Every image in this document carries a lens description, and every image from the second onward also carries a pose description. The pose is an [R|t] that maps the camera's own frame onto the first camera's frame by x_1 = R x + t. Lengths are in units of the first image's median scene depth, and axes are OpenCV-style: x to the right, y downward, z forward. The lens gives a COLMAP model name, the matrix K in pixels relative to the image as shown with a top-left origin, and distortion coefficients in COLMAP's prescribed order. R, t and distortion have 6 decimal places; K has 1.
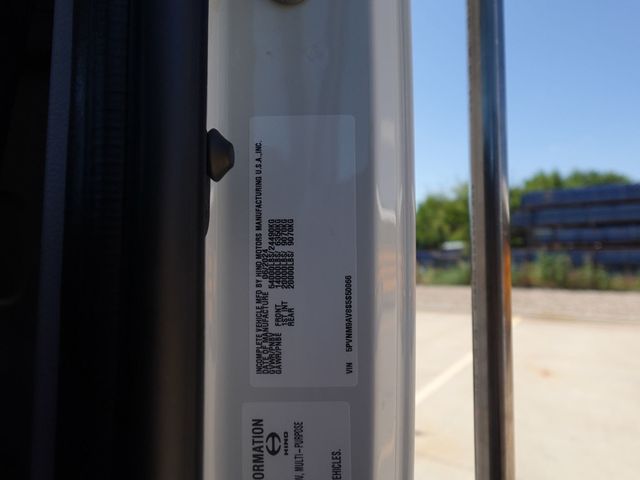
lens RADIAL K [[406.1, 0, 314.7], [0, 406.1, 240.2], [0, 0, 1]] dist [-0.005294, 0.008578]
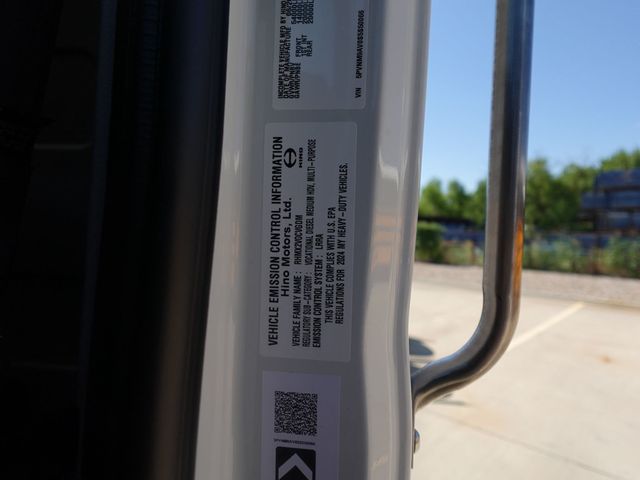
lens RADIAL K [[406.1, 0, 318.9], [0, 406.1, 239.7], [0, 0, 1]] dist [-0.005294, 0.008578]
pose [[0.991766, 0.047215, -0.119043, 0.130026], [-0.040244, 0.997369, 0.060296, 0.657480], [0.121576, -0.055009, 0.991057, -0.161232]]
